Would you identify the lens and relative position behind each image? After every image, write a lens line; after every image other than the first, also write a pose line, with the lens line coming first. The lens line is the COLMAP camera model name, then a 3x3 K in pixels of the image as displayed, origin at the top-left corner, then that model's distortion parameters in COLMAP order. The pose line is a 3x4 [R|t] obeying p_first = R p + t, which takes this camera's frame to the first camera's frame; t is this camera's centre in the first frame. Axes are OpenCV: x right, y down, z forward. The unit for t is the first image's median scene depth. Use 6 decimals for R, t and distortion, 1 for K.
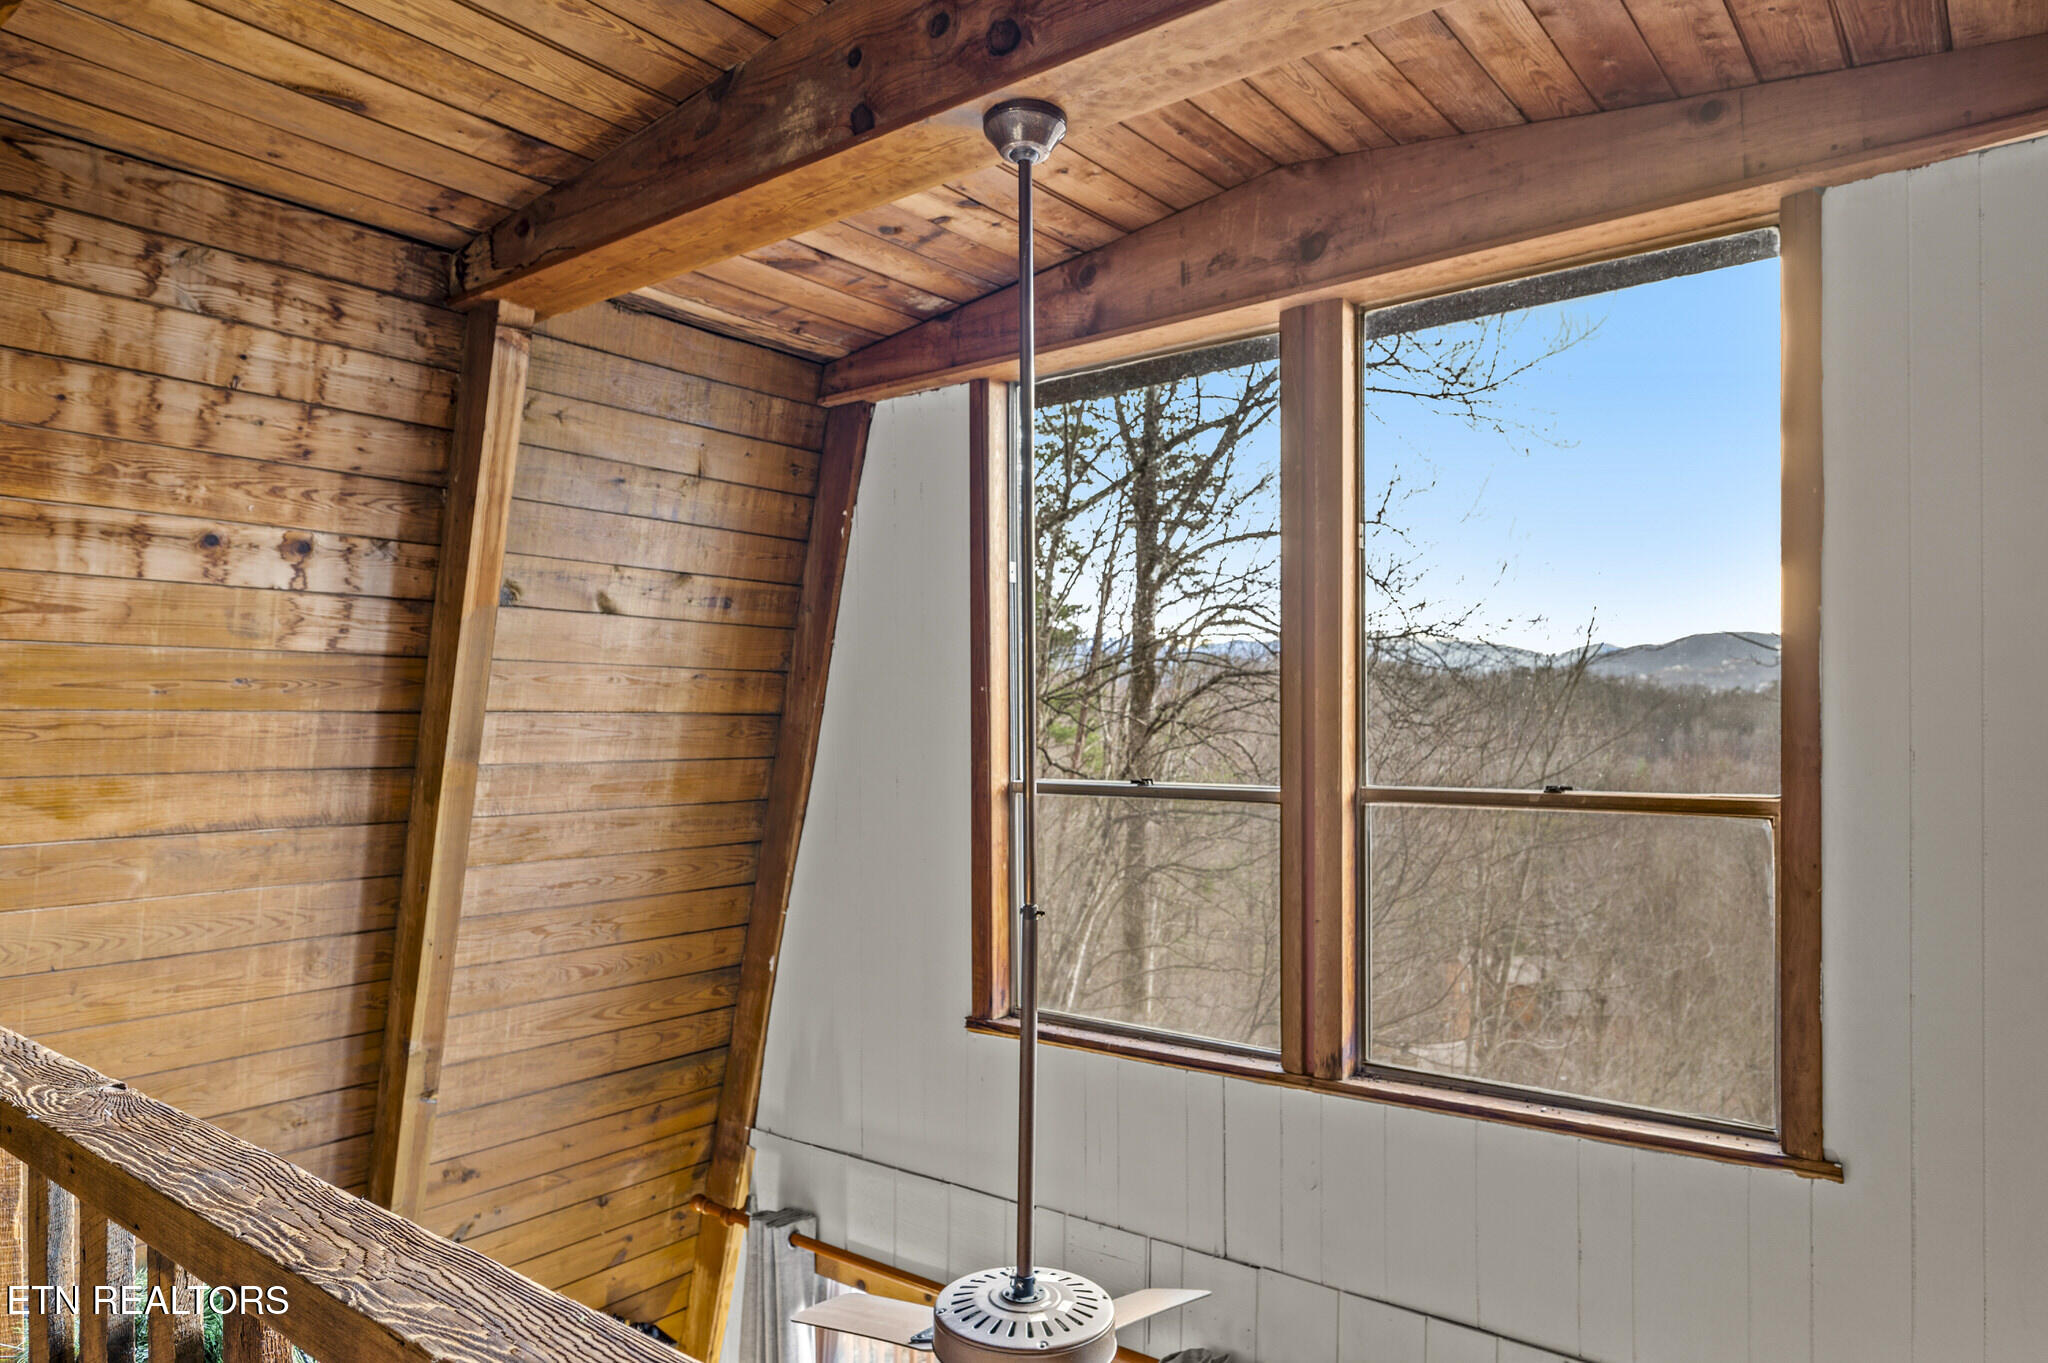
lens RADIAL K [[1273.0, 0, 1029.6], [0, 1273.0, 722.5], [0, 0, 1]] dist [-0.005932, 0.001350]
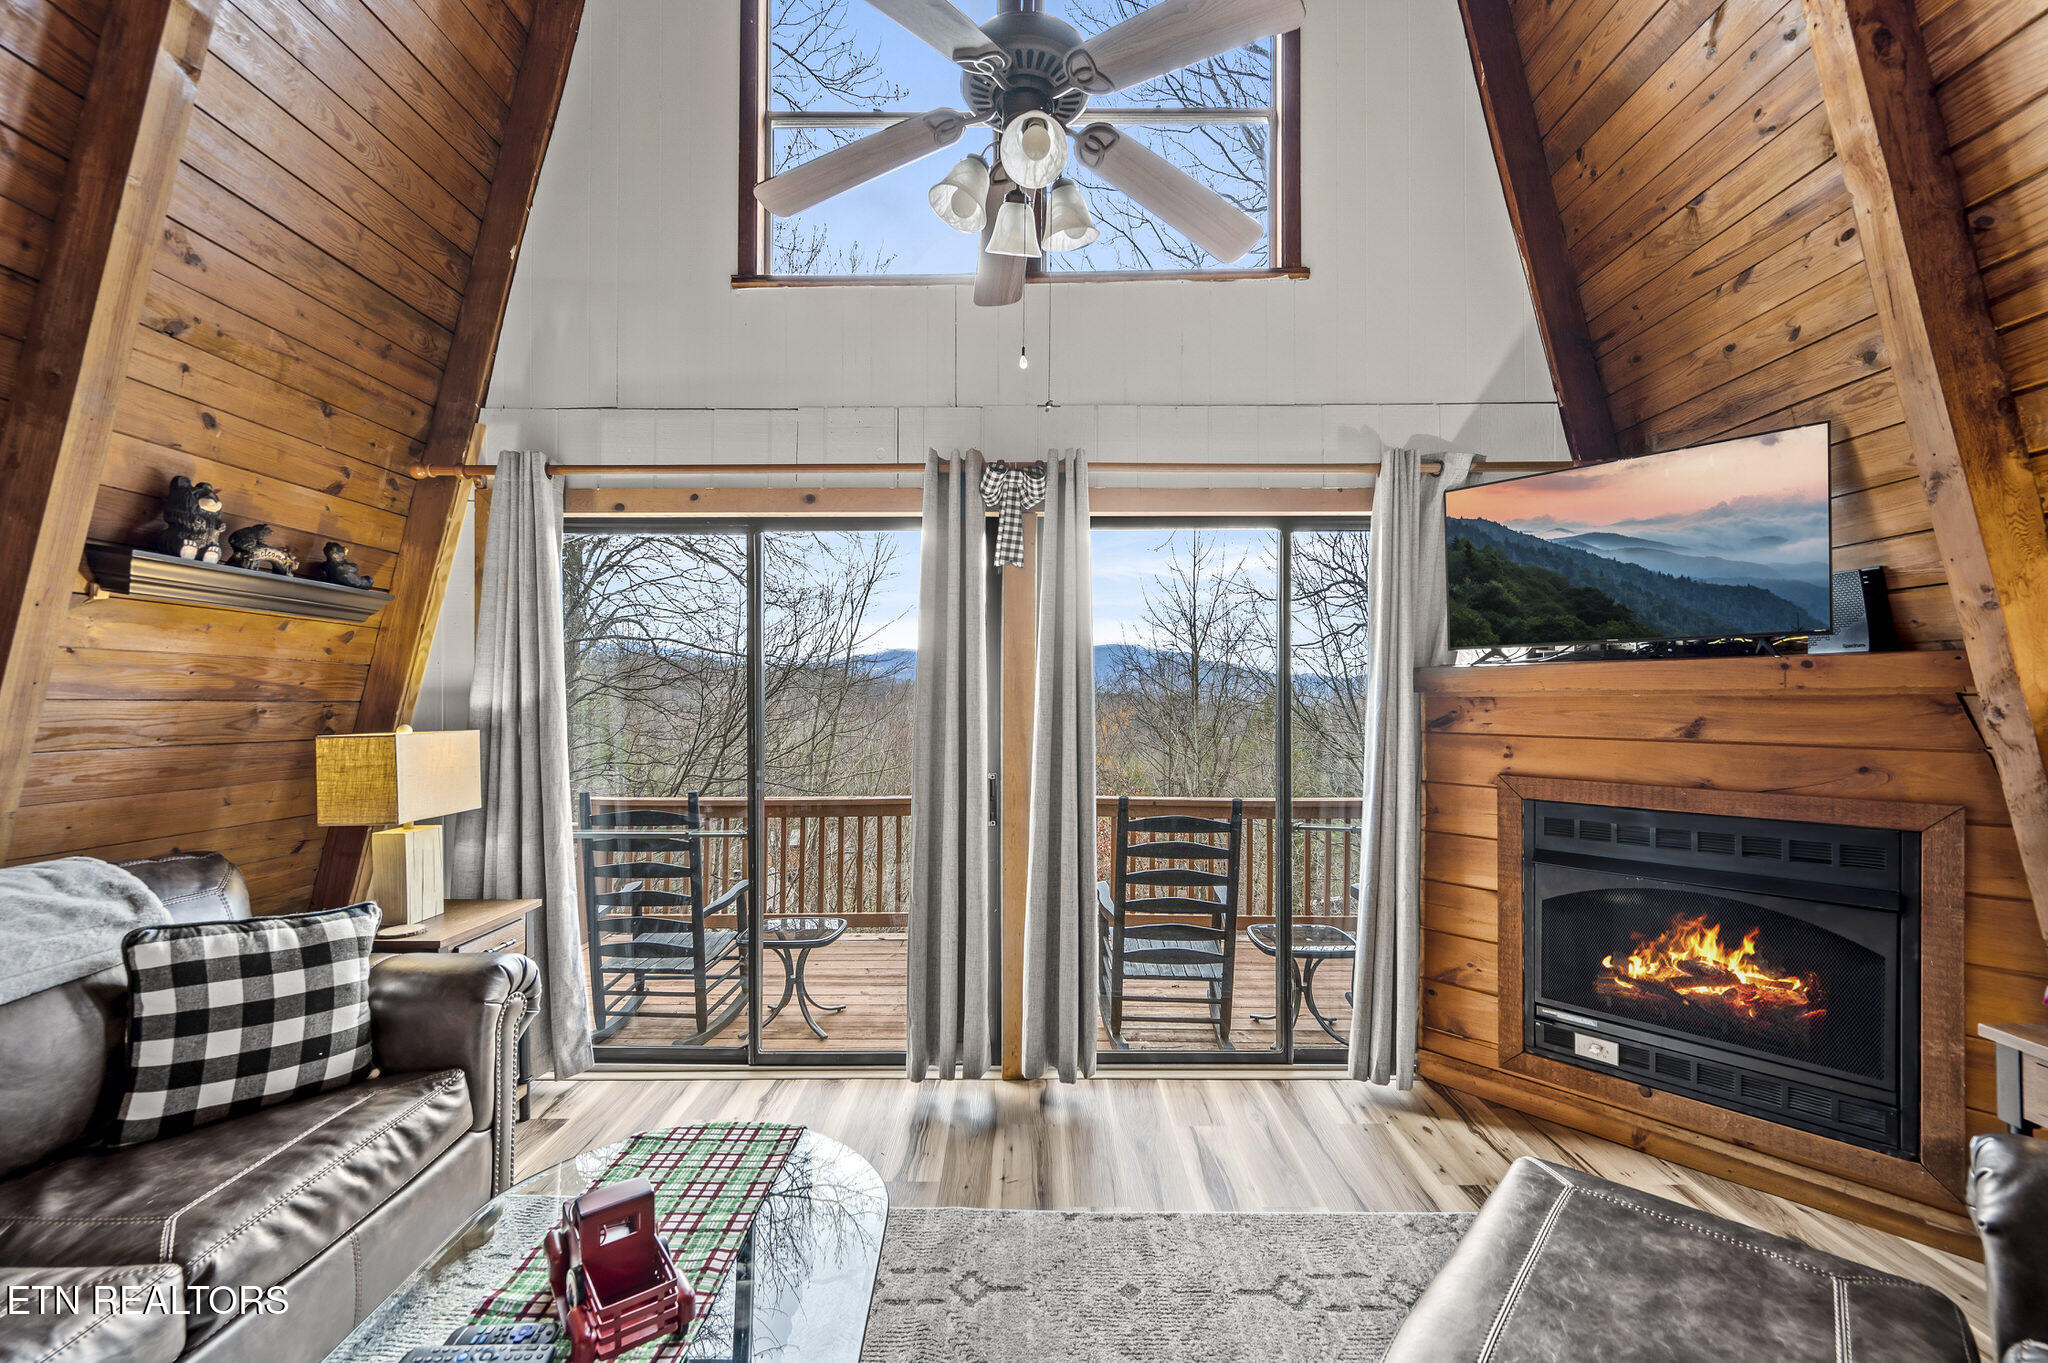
lens RADIAL K [[814.1, 0, 1023.7], [0, 814.1, 695.9], [0, 0, 1]] dist [-0.003710, 0.000989]
pose [[0.799223, 0.008618, 0.600973, -0.368072], [-0.010135, 0.999948, -0.000862, 0.791379], [-0.600950, -0.005401, 0.799269, 0.192479]]
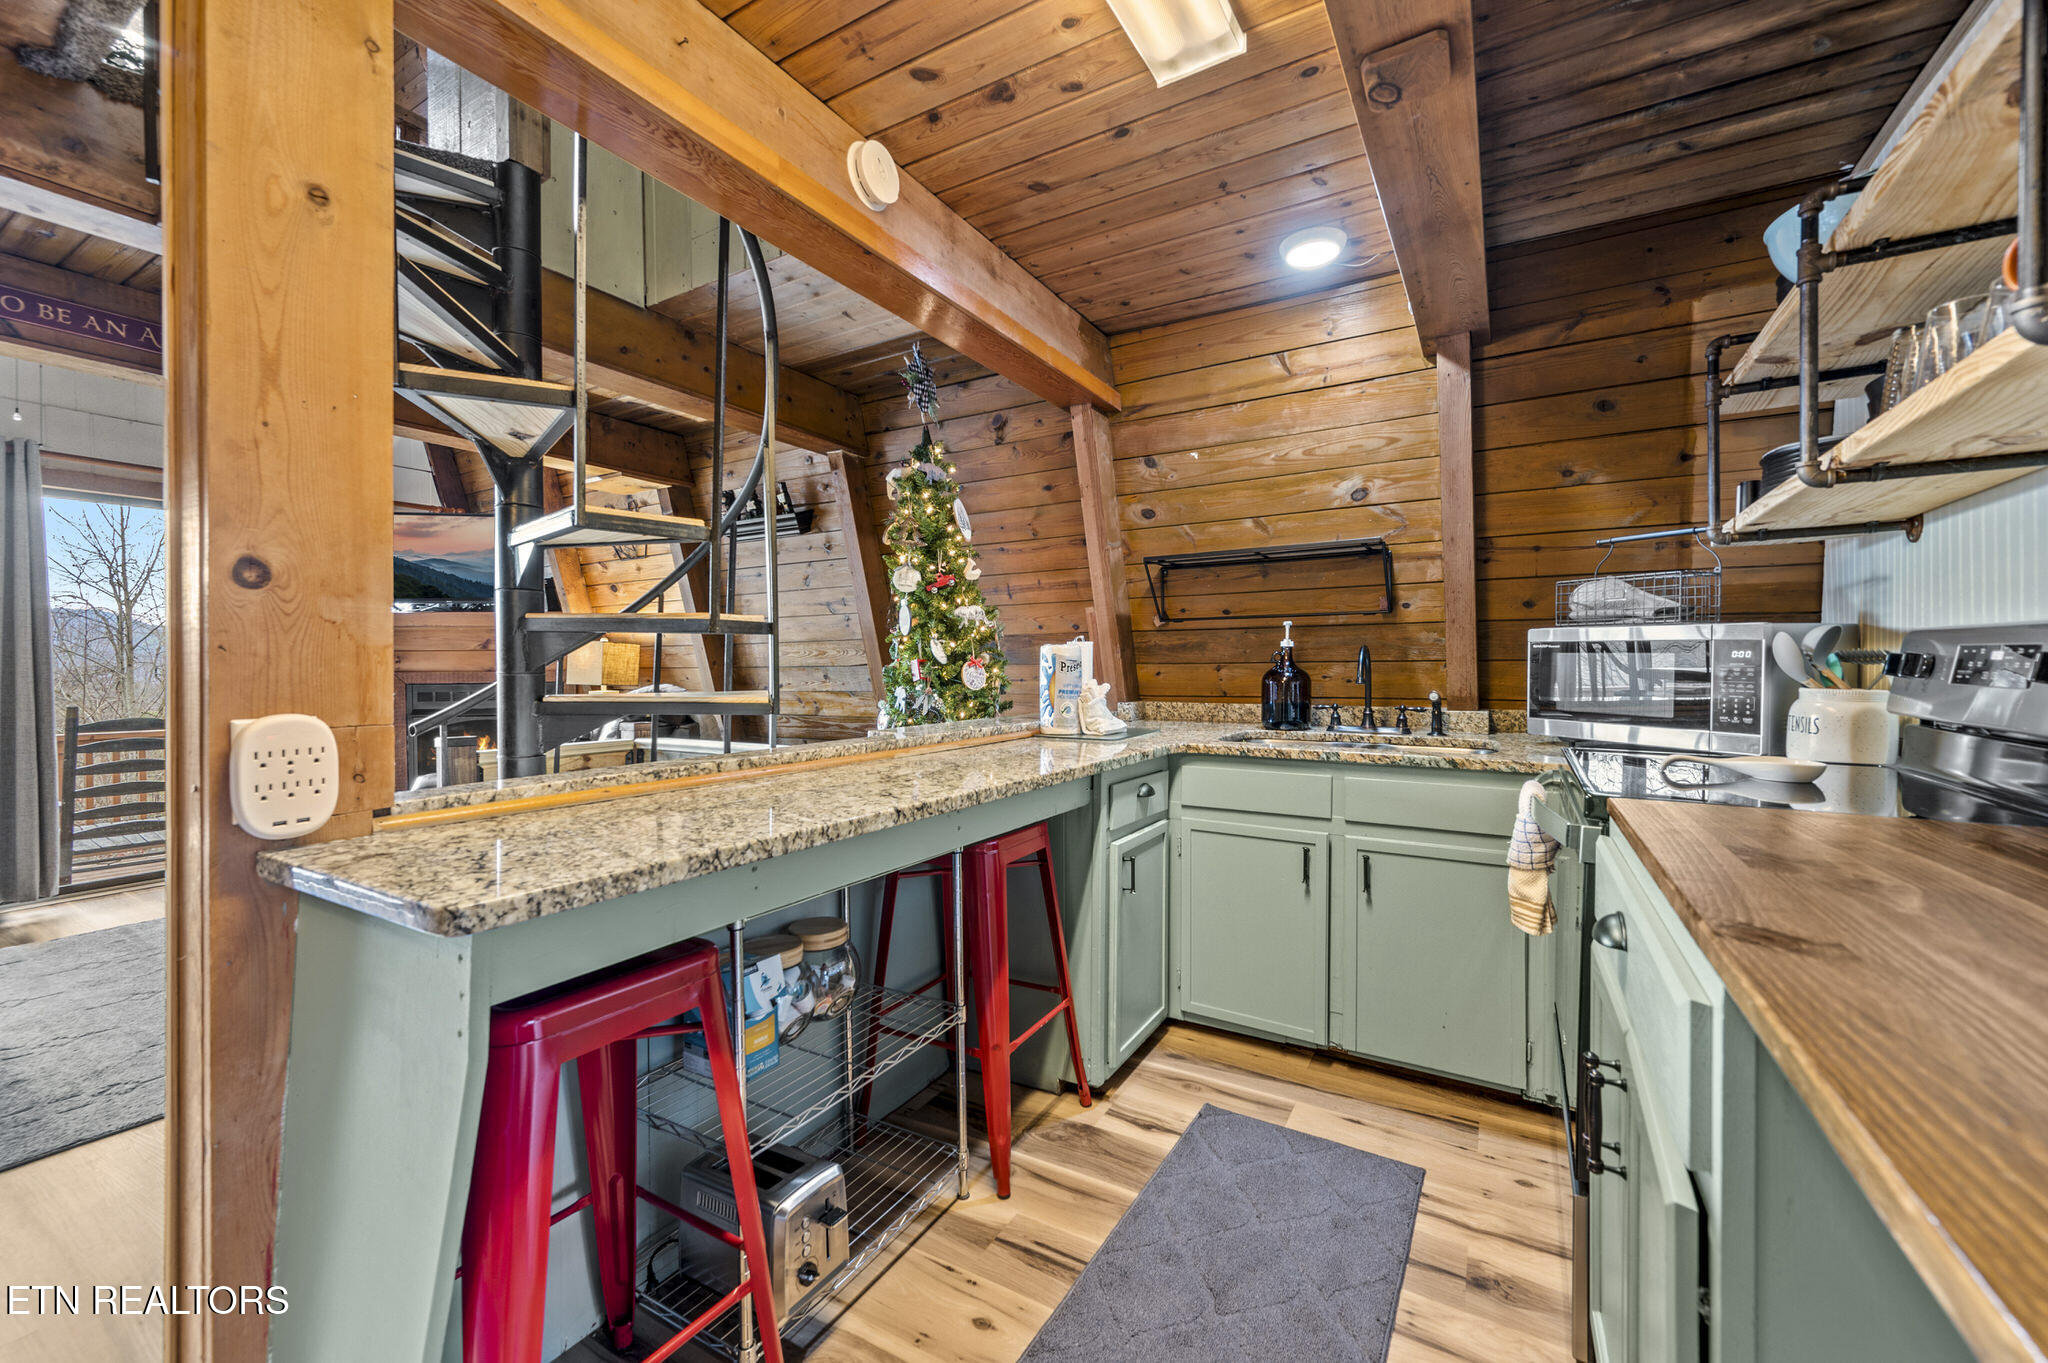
lens RADIAL K [[814.1, 0, 1027.1], [0, 814.1, 676.3], [0, 0, 1]] dist [-0.003710, 0.000989]
pose [[-0.118911, -0.002988, 0.992900, -1.209887], [0.006209, 0.999974, 0.003753, 0.885565], [-0.992885, 0.006611, -0.118890, -0.498599]]
